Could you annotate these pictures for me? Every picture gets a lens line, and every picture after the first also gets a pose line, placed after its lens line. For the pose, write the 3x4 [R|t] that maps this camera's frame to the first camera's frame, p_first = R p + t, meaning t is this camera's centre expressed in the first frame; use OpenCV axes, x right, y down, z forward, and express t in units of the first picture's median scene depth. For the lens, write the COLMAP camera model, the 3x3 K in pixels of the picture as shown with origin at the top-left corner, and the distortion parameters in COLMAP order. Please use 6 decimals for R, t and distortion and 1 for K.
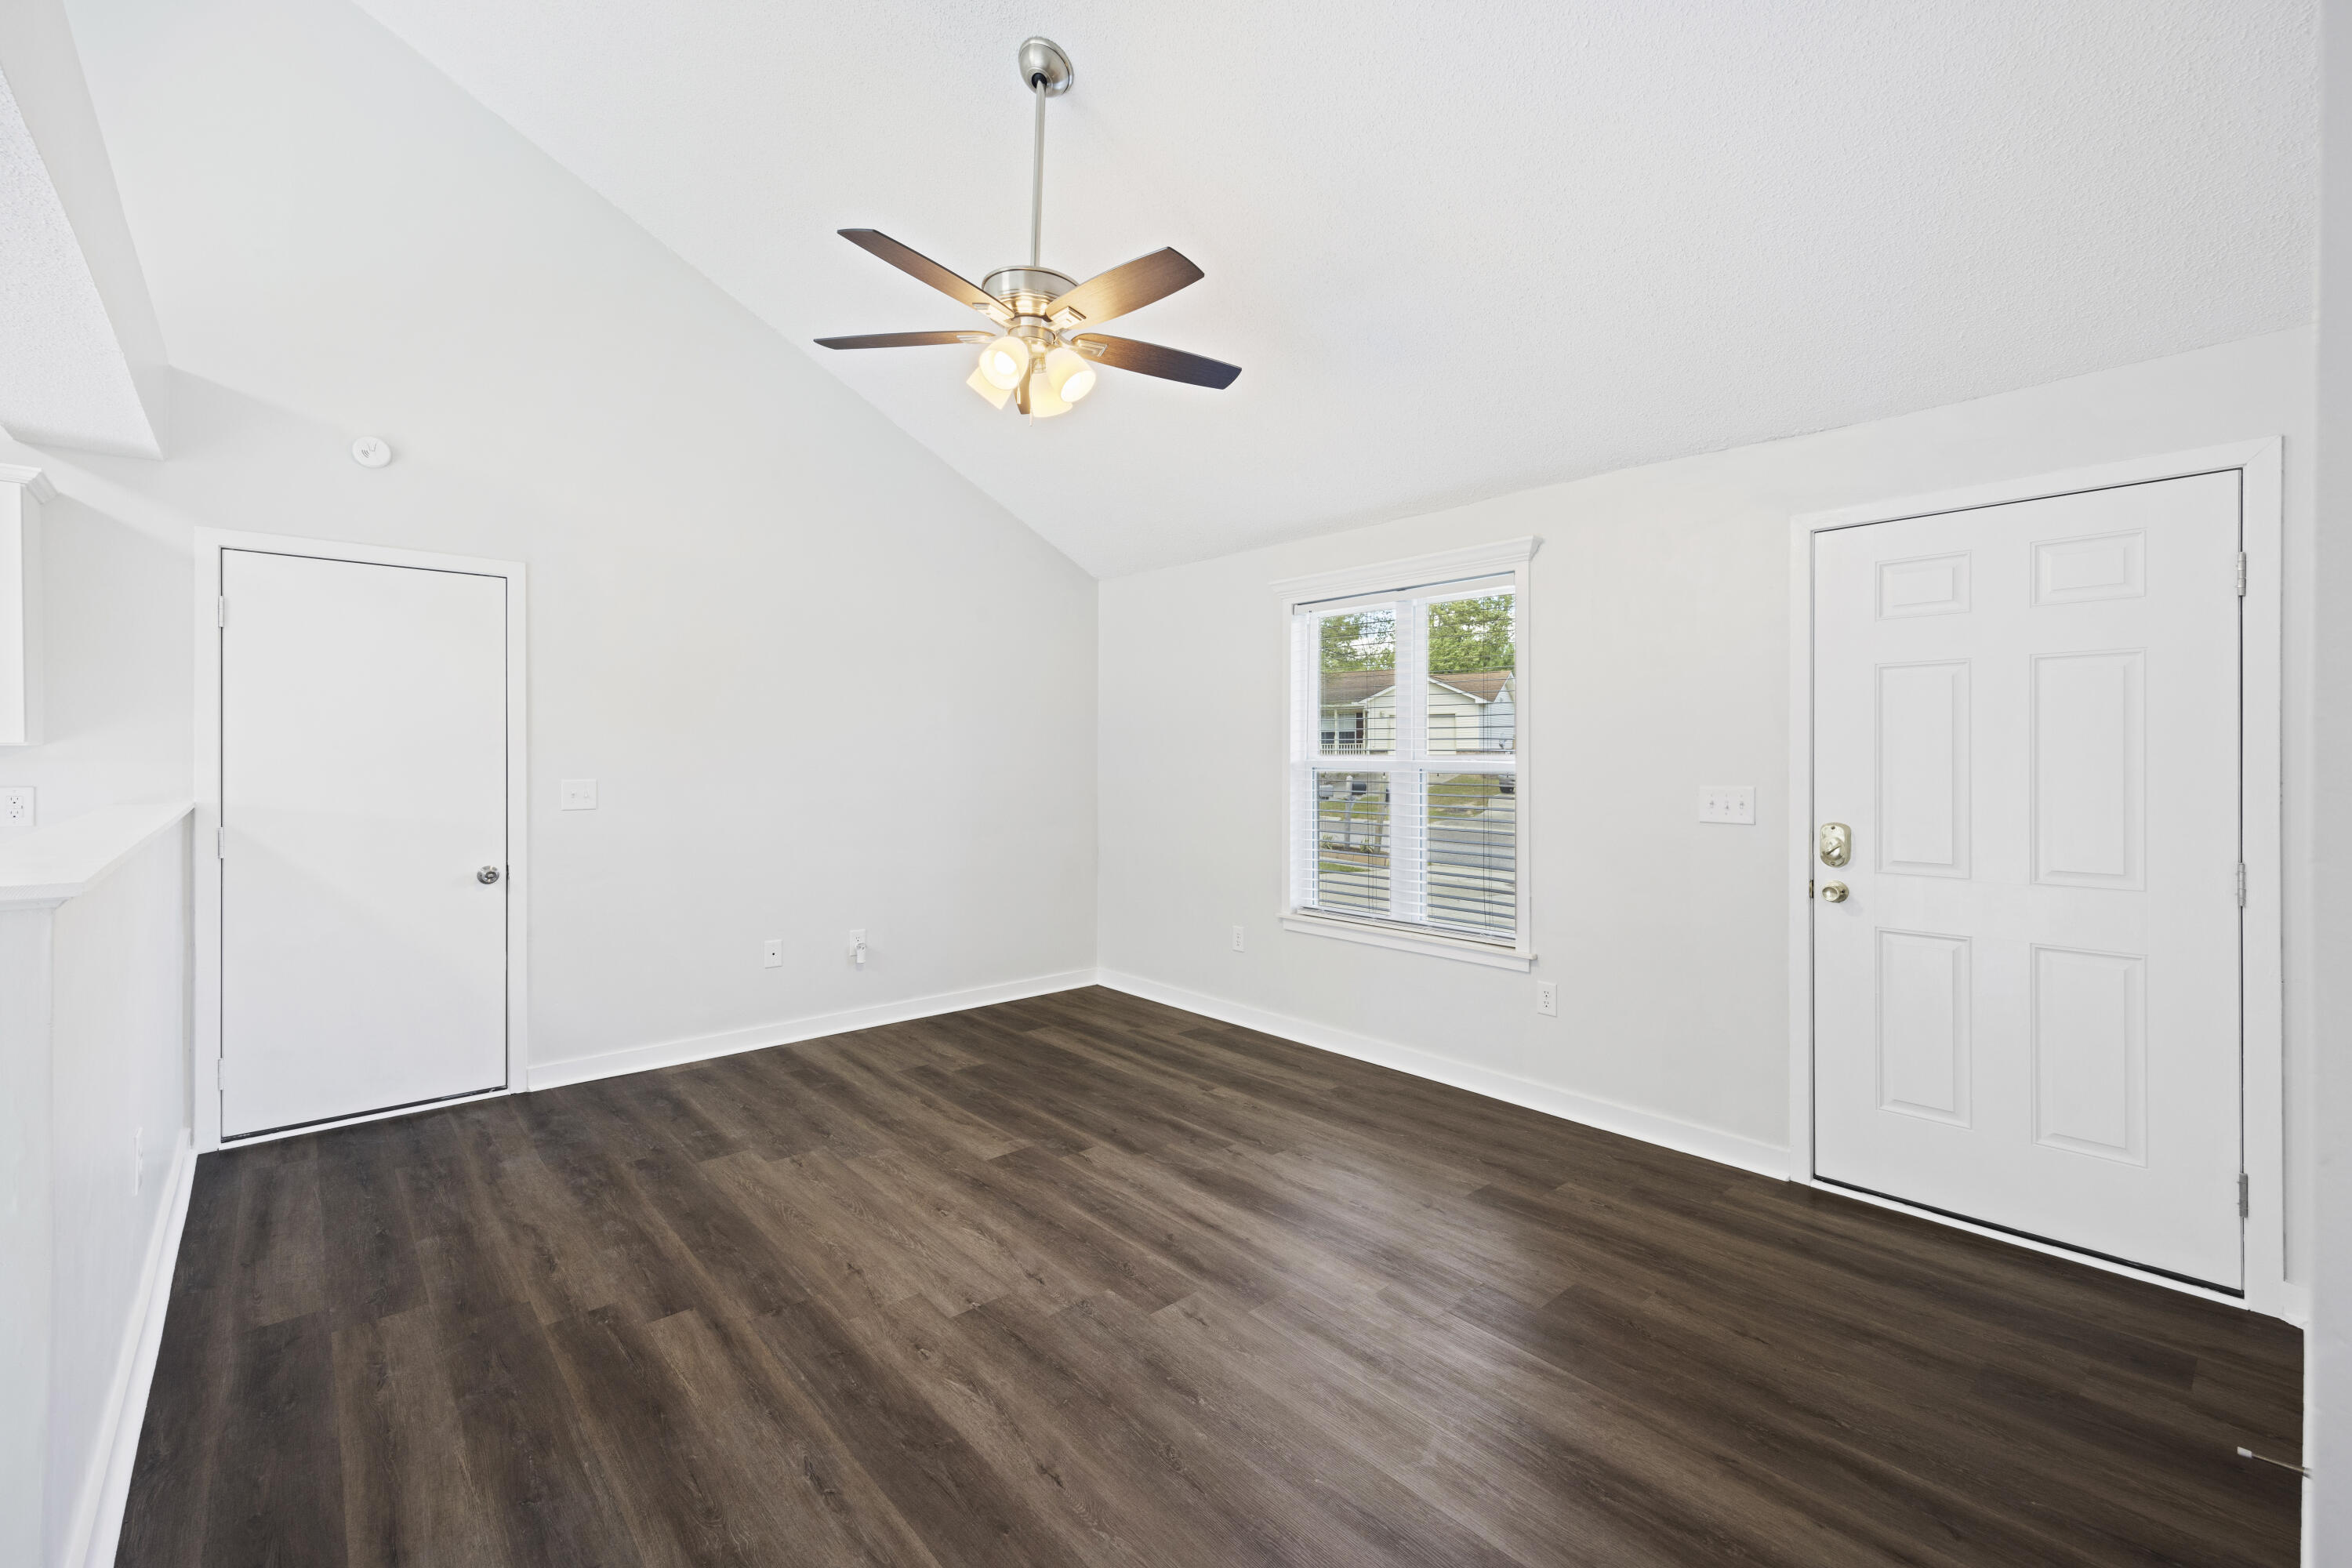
lens RADIAL K [[996.9, 0, 1184.2], [0, 996.9, 773.7], [0, 0, 1]] dist [0.007043, -0.000710]
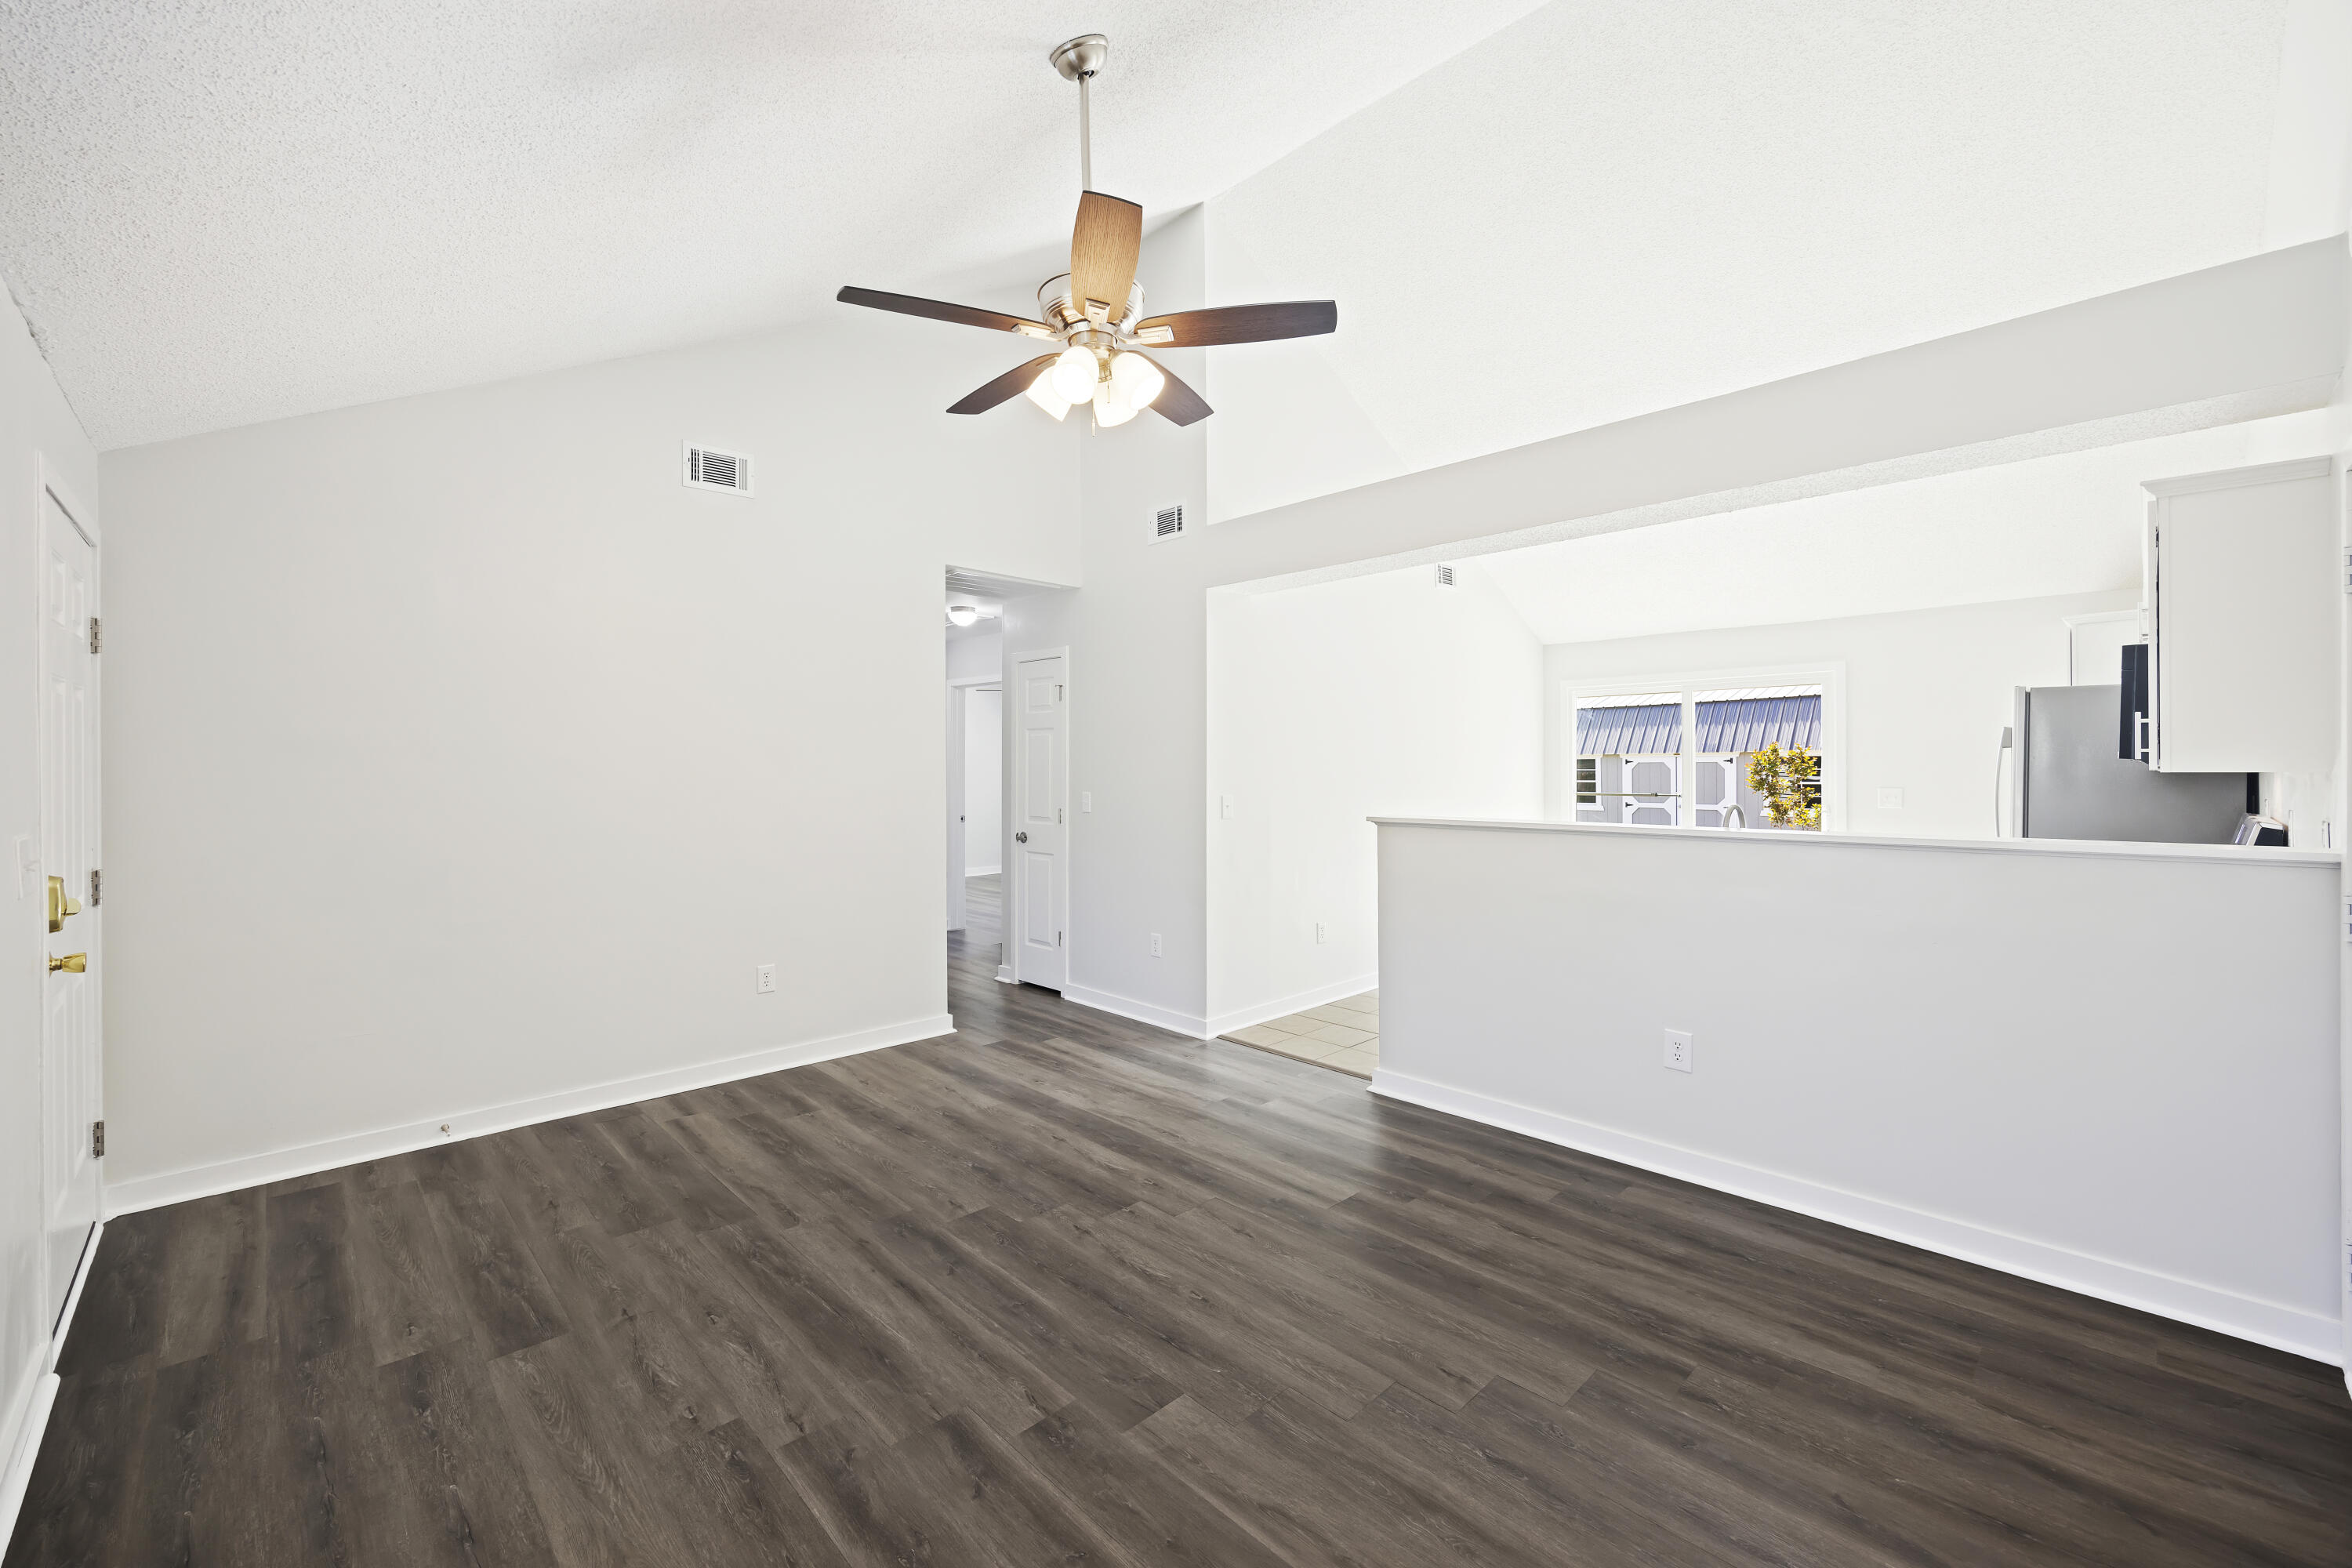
lens RADIAL K [[940.8, 0, 1176.0], [0, 940.8, 784.0], [0, 0, 1]] dist [-0.002179, -0.000403]
pose [[-0.999382, 0.003241, -0.035010, -0.200933], [0.001853, 0.999214, 0.039589, -0.051921], [0.035111, 0.039500, -0.998603, 1.881732]]
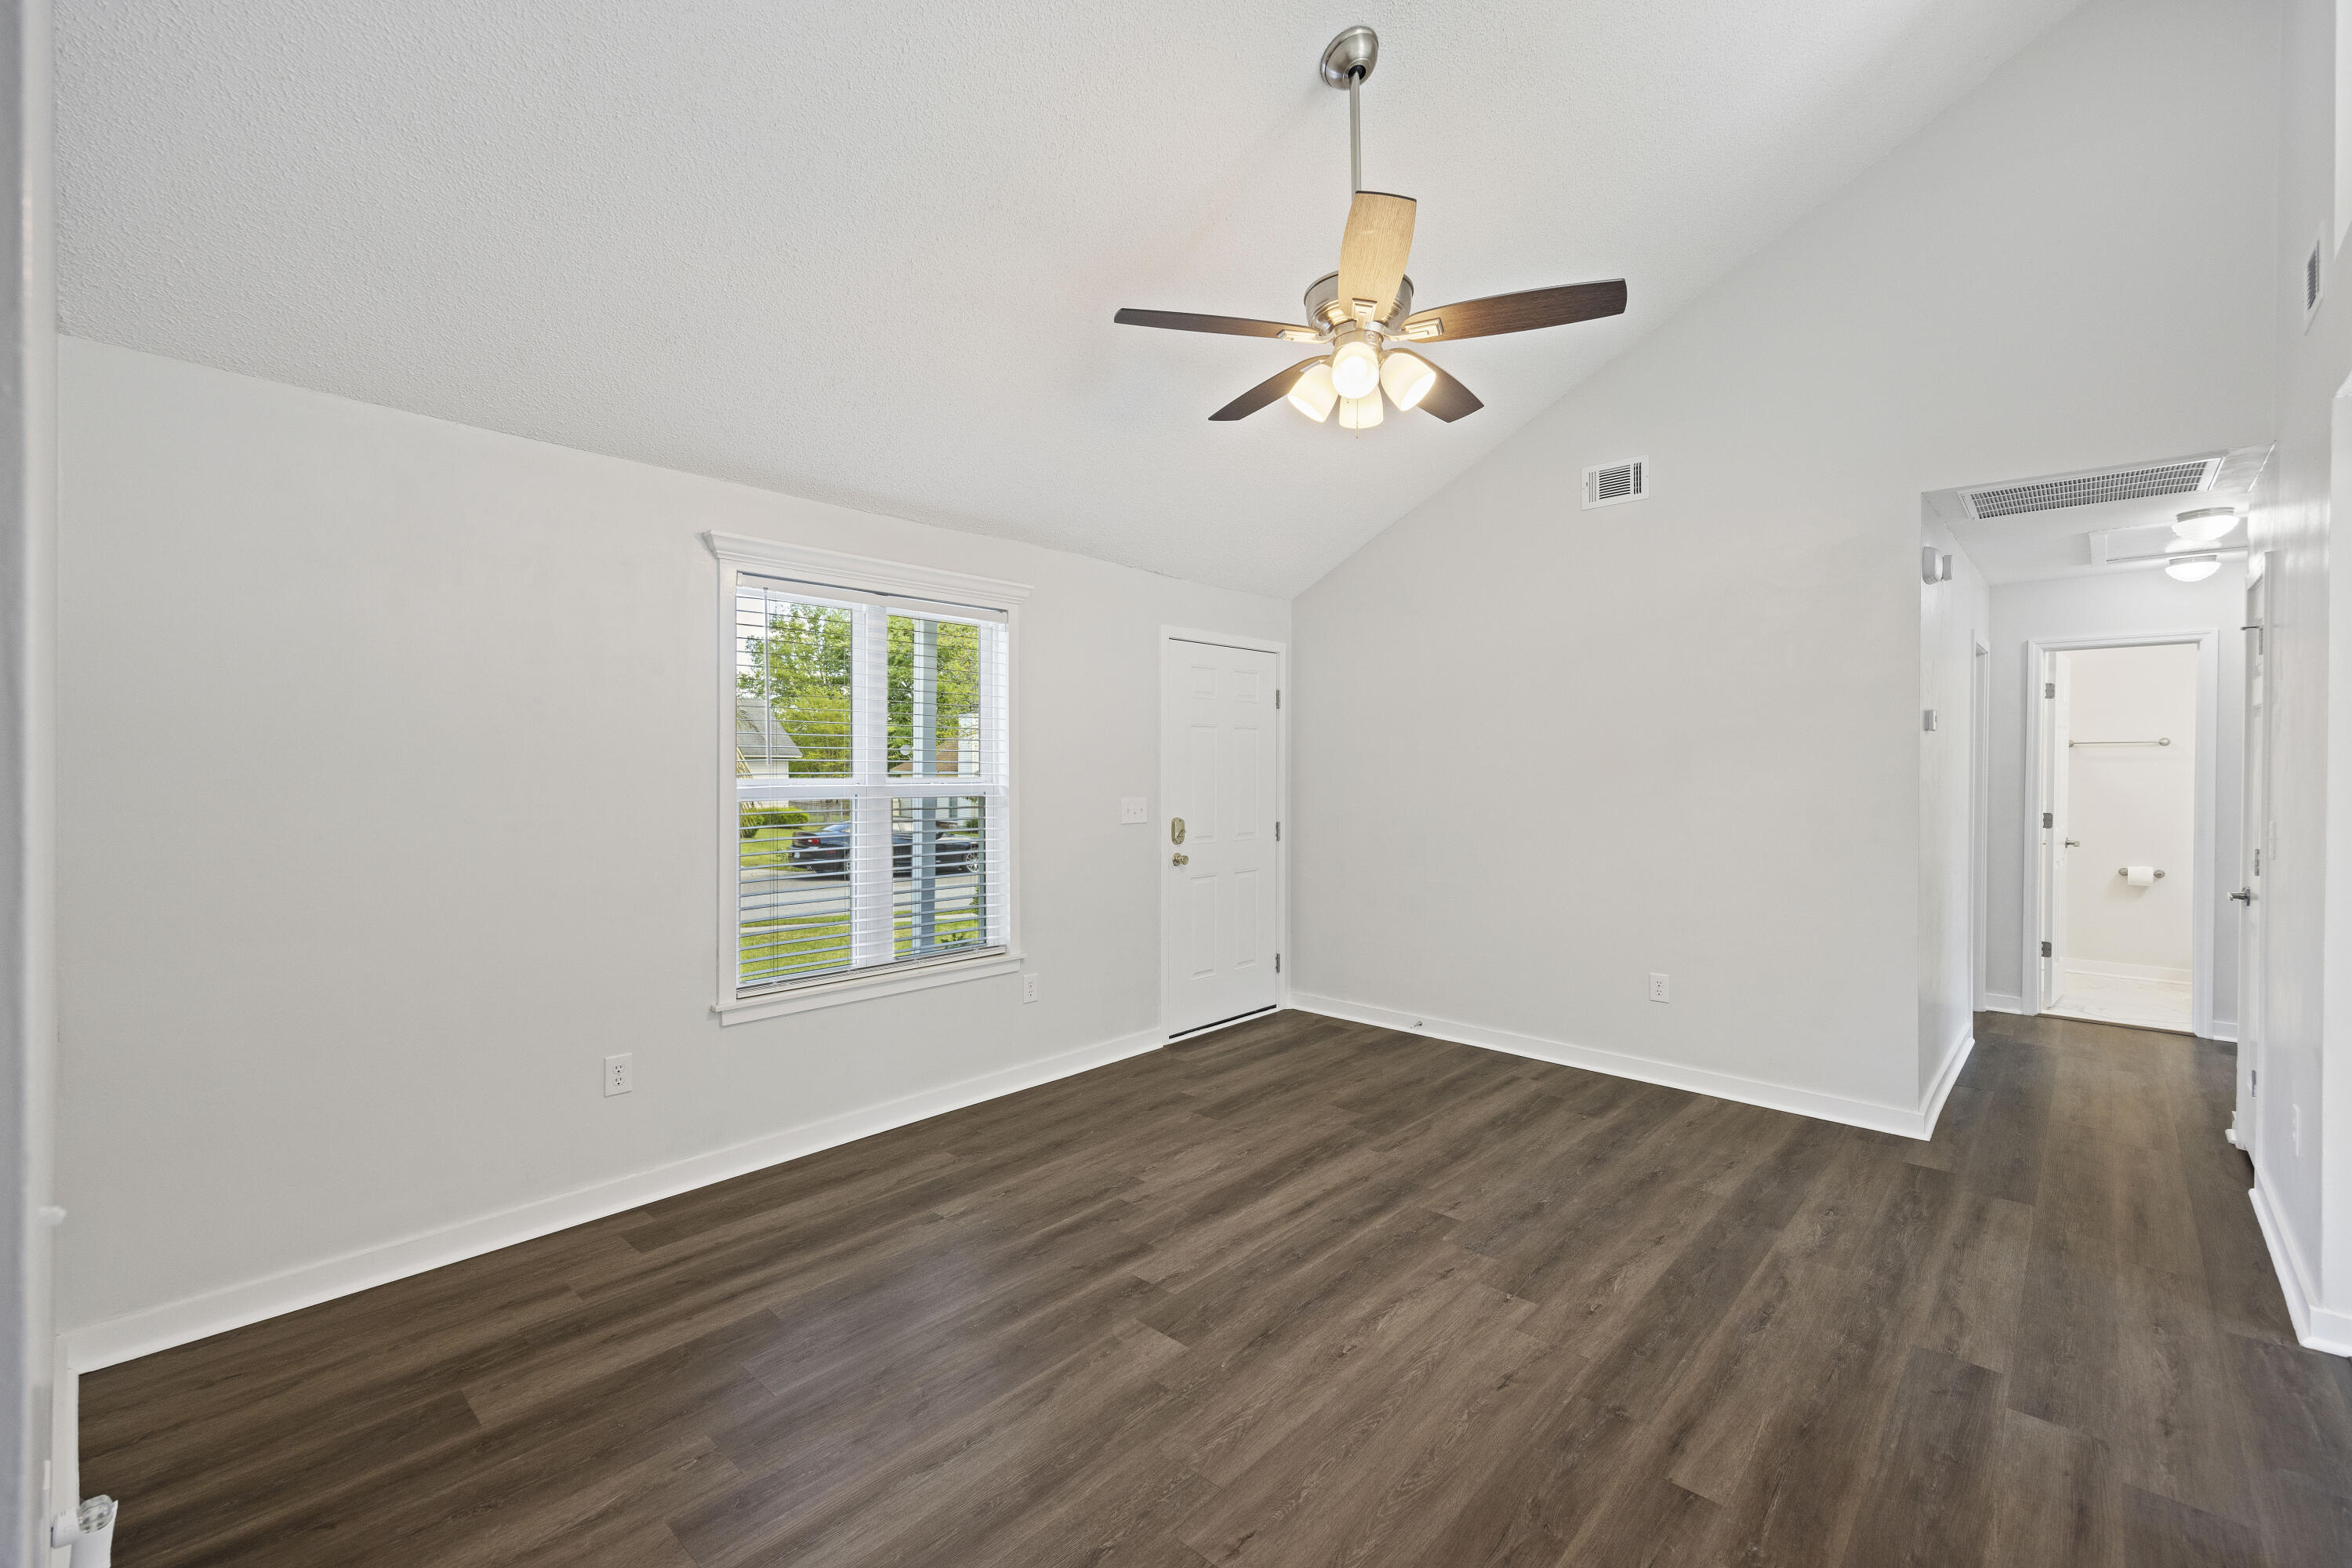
lens RADIAL K [[996.9, 0, 1184.2], [0, 996.9, 773.7], [0, 0, 1]] dist [0.007043, -0.000710]
pose [[-0.100911, -0.008745, 0.994857, -1.069321], [0.017425, 0.999792, 0.010556, -0.042290], [-0.994743, 0.018401, -0.100737, 1.247941]]
